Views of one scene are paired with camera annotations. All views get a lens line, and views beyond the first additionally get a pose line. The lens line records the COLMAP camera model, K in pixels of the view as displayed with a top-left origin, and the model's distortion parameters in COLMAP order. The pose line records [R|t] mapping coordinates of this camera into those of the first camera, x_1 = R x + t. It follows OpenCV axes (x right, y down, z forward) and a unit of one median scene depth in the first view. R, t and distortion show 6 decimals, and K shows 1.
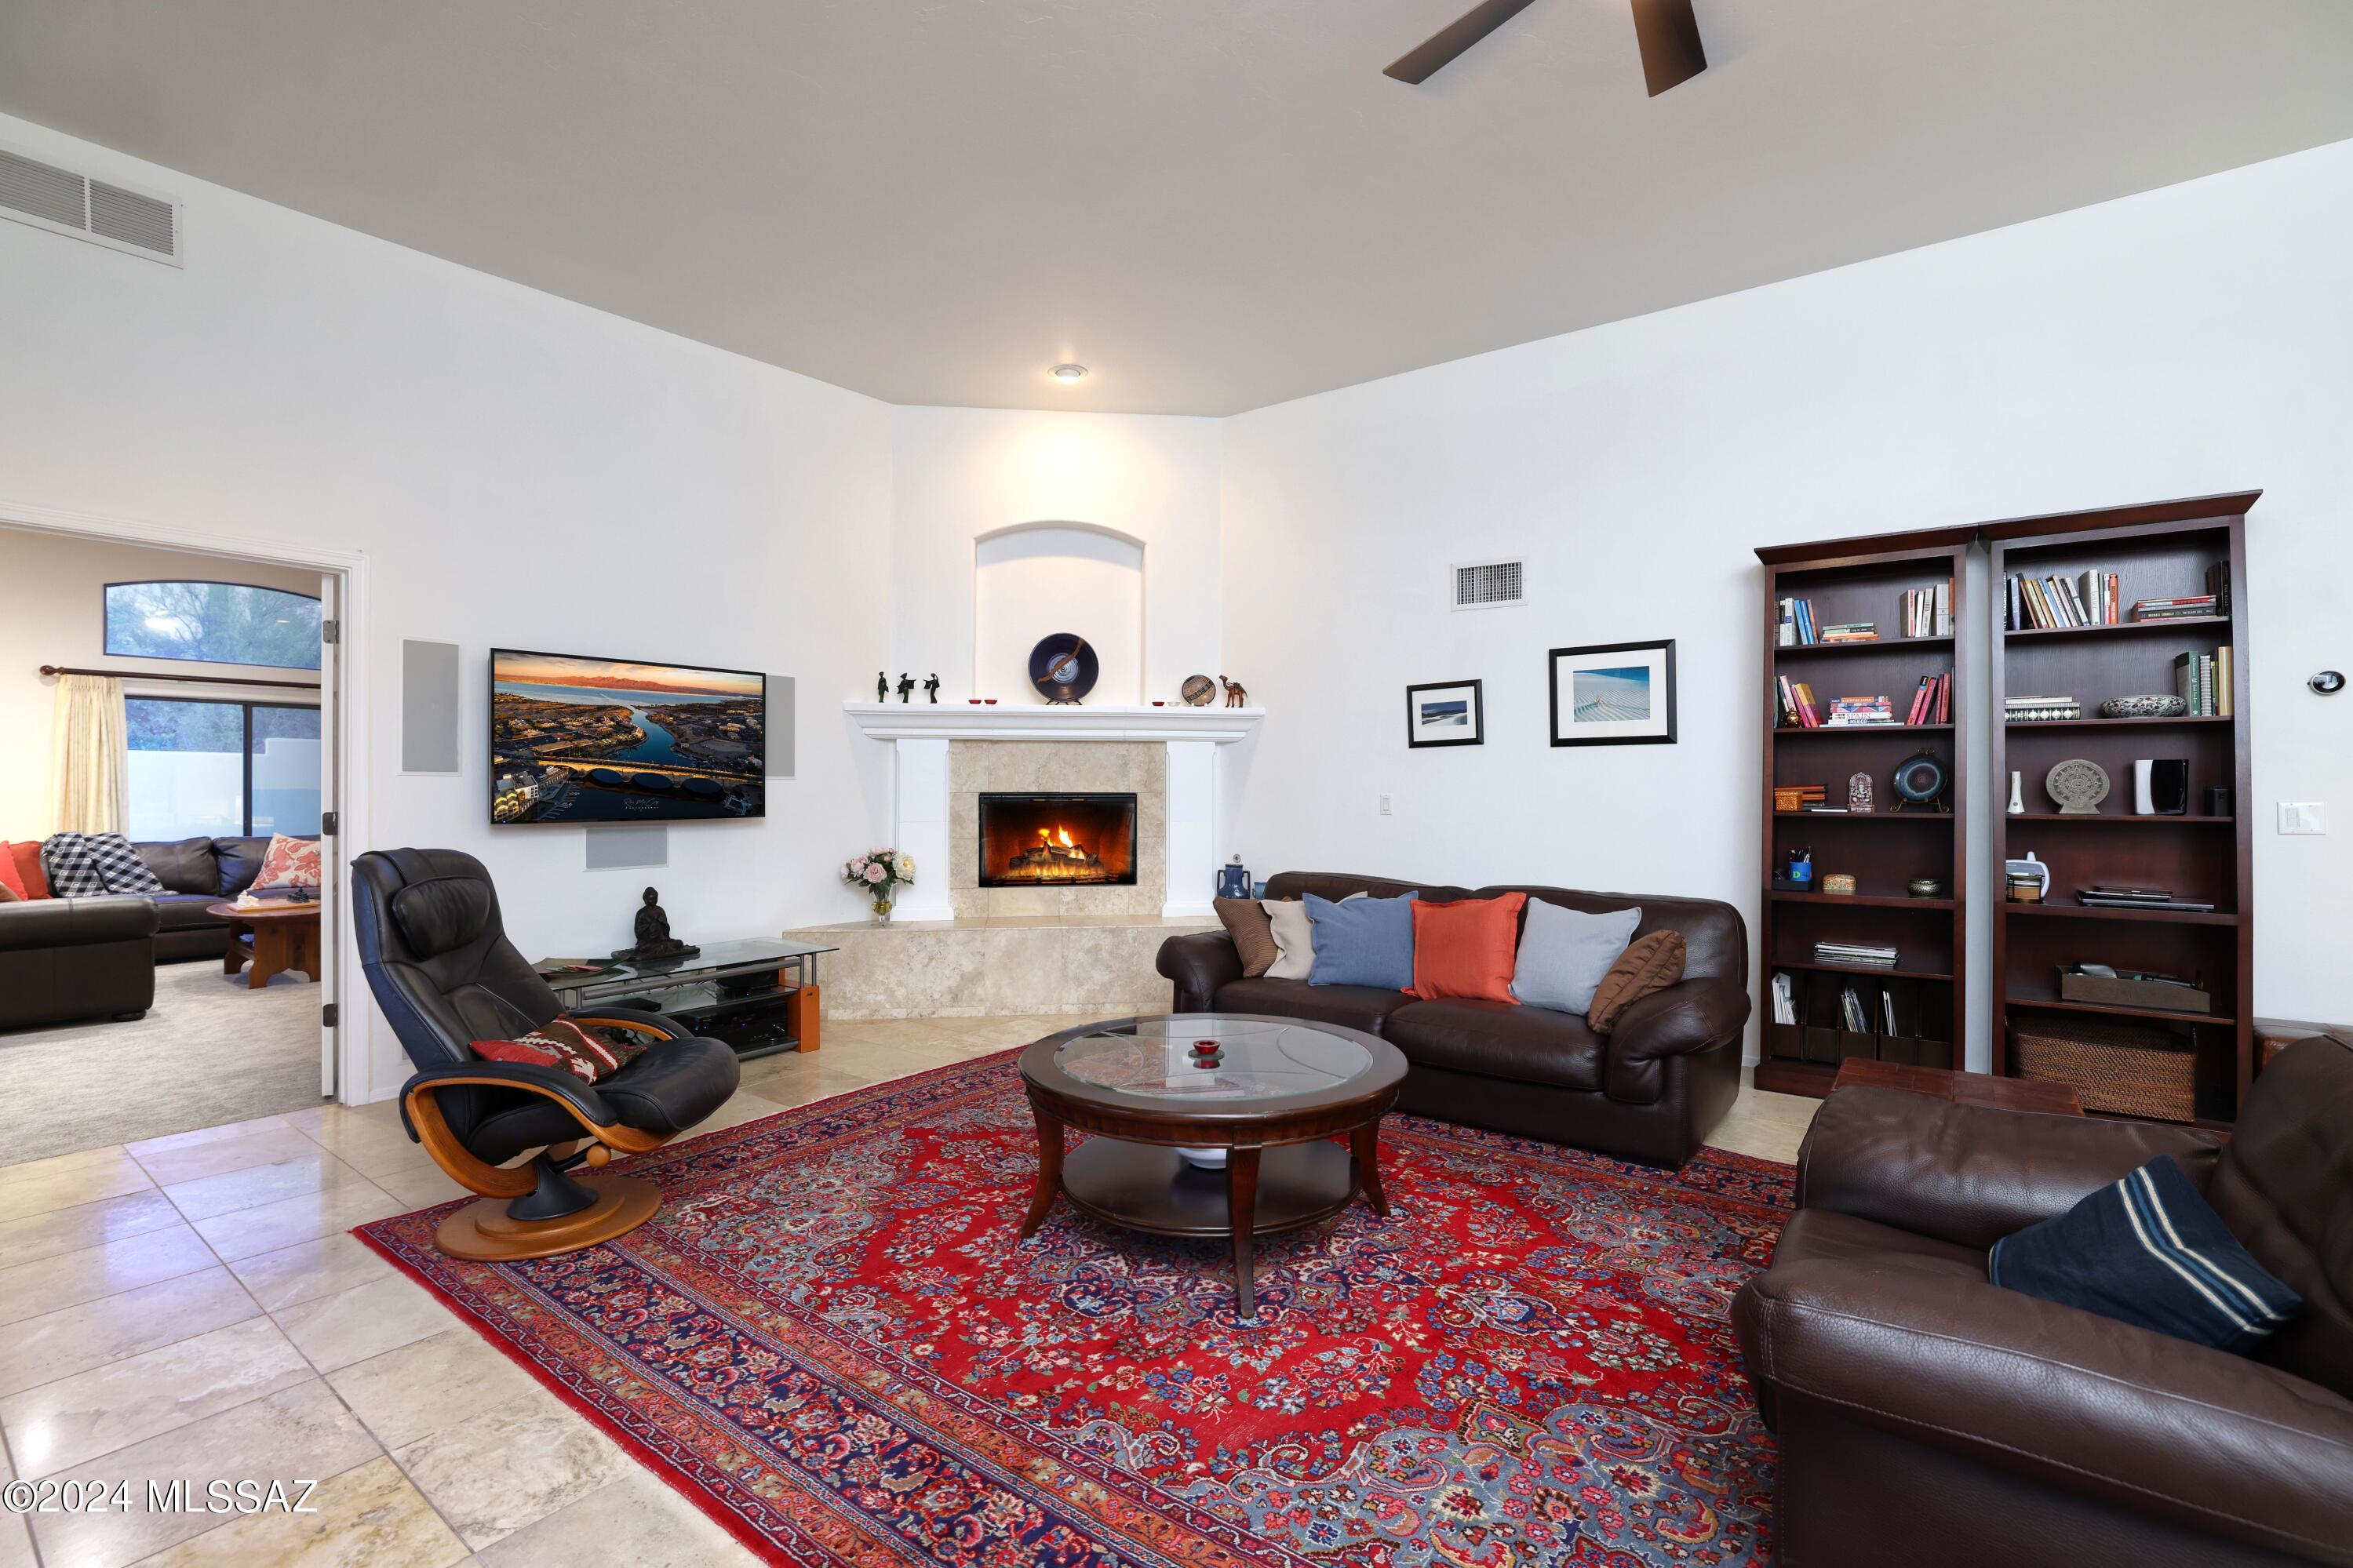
lens RADIAL K [[1051.0, 0, 1178.6], [0, 1051.0, 776.6], [0, 0, 1]] dist [-0.028361, 0.006881]
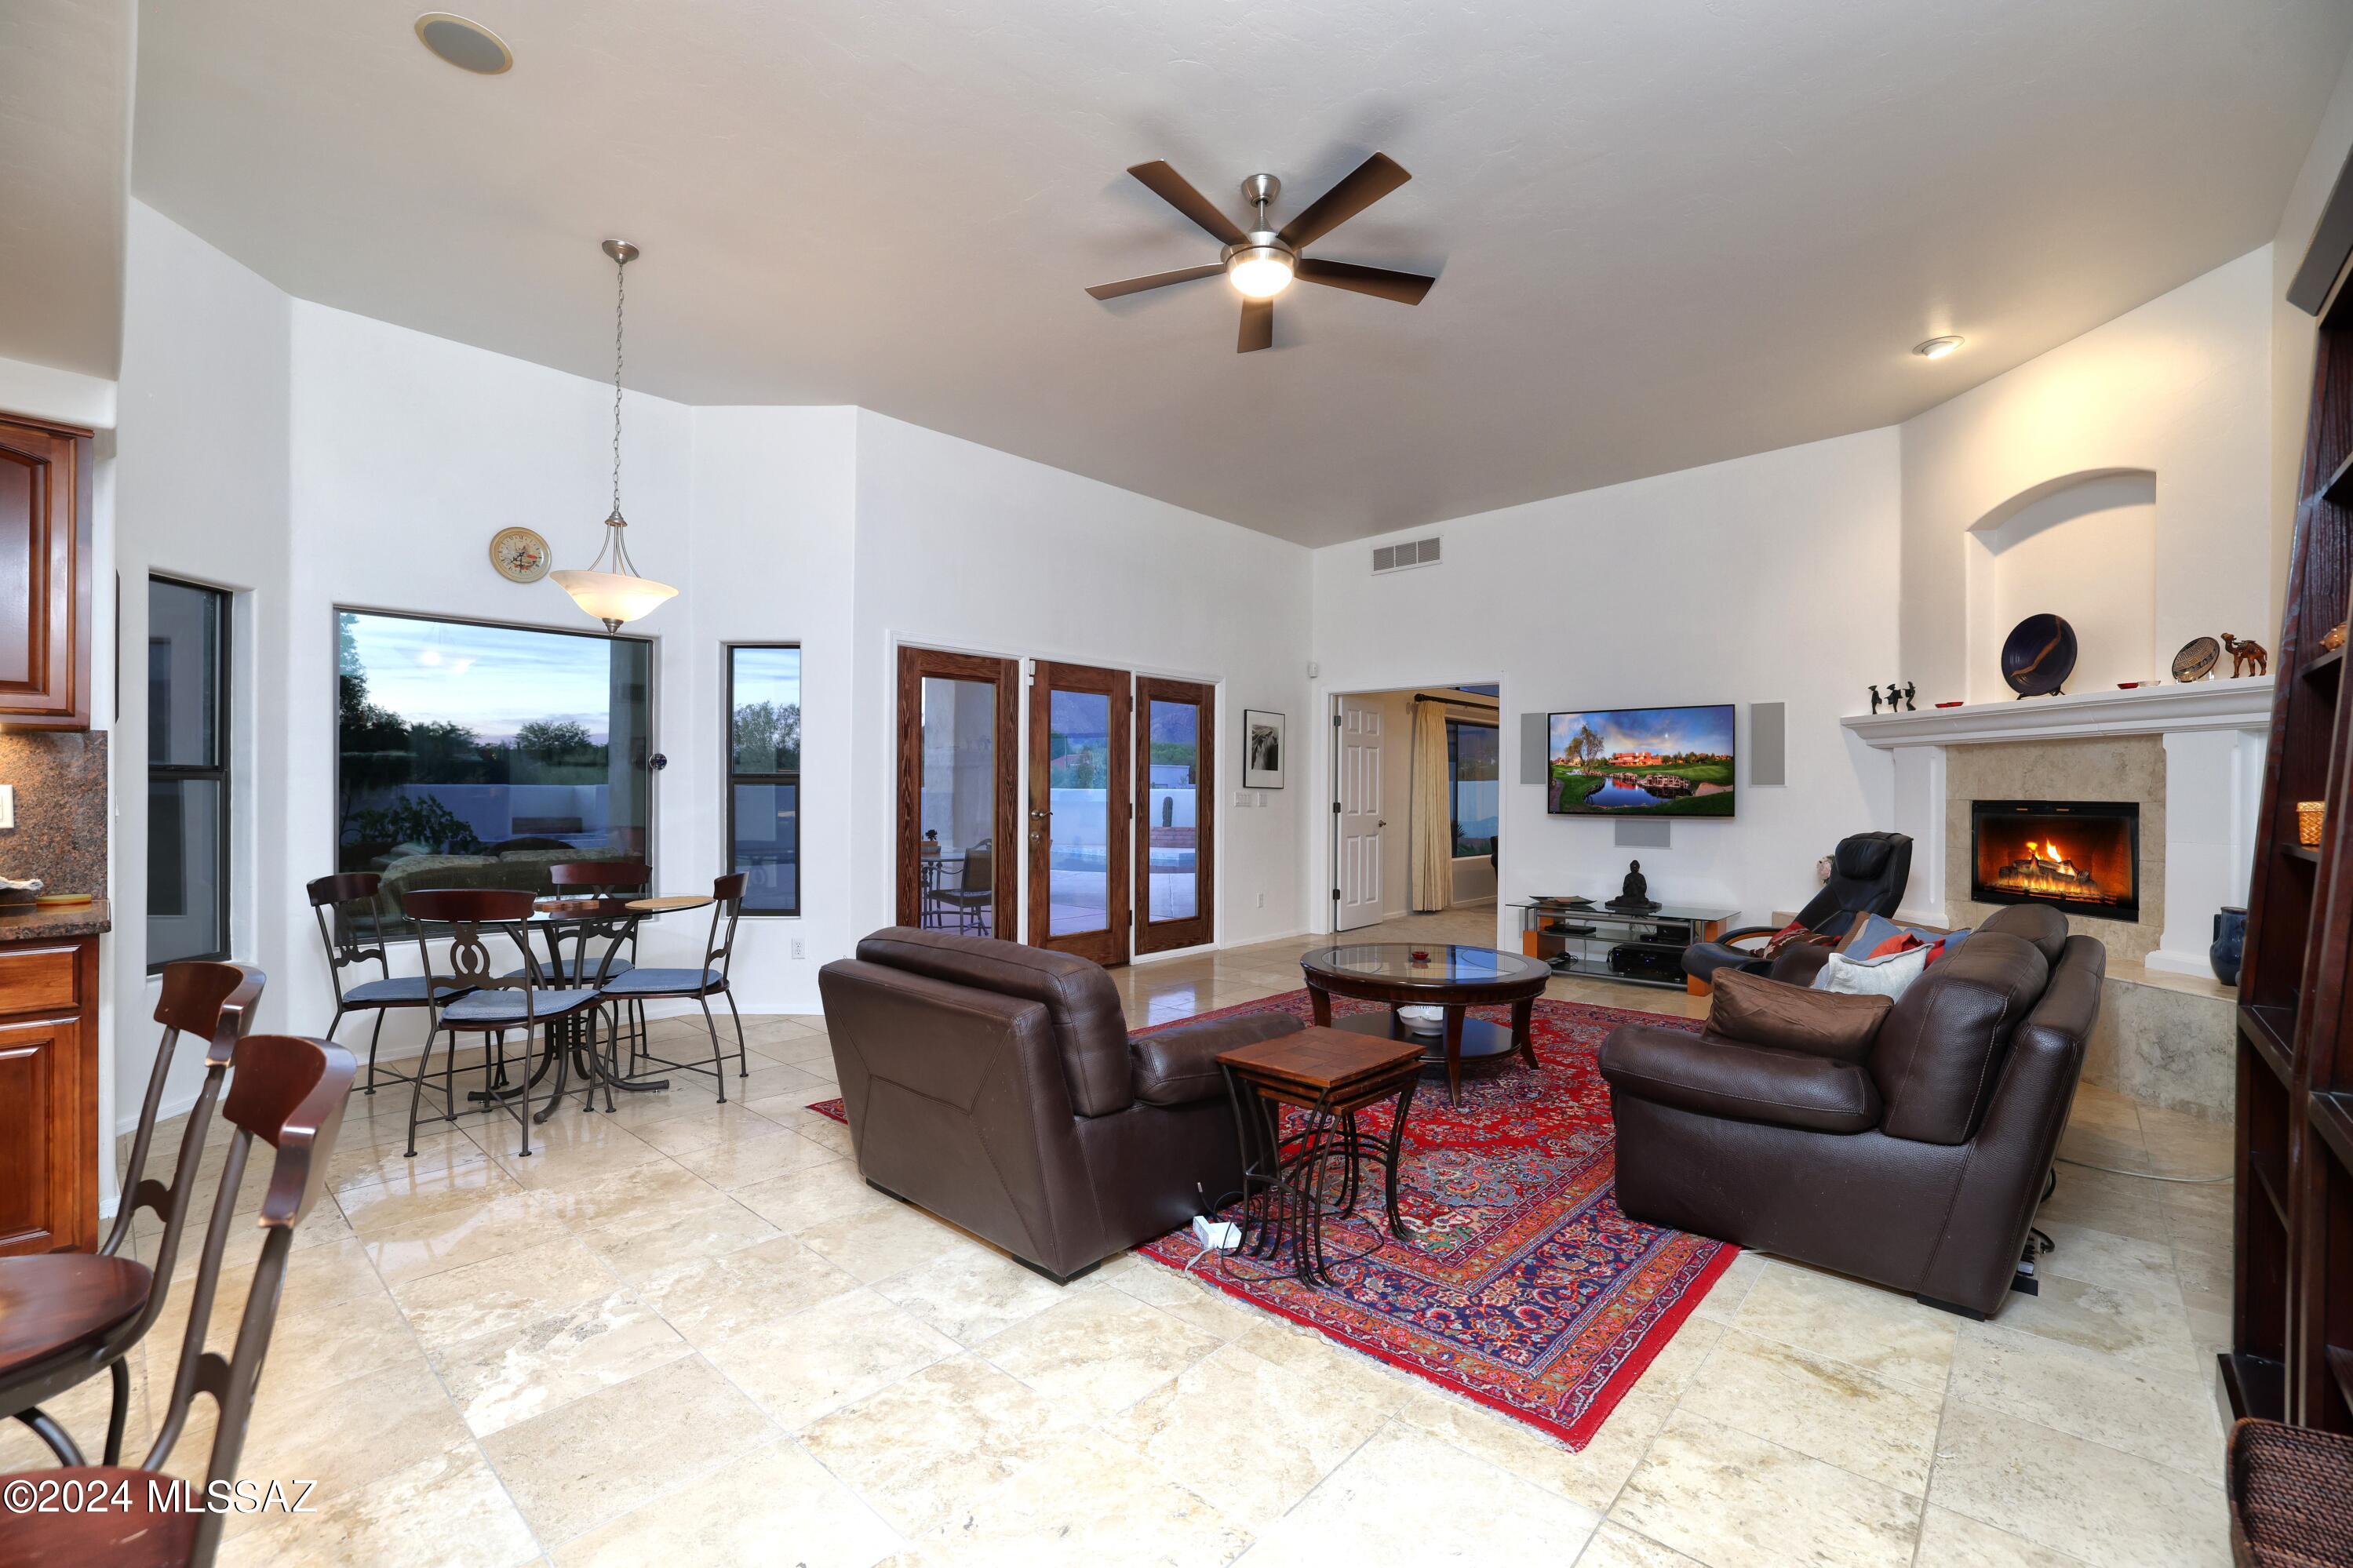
lens RADIAL K [[1003.5, 0, 1179.3], [0, 1003.5, 780.9], [0, 0, 1]] dist [-0.029081, 0.000327]
pose [[-0.106905, -0.010642, -0.994212, 0.784568], [0.005972, 0.999918, -0.011345, 0.004117], [0.994251, -0.007150, -0.106832, 0.401506]]
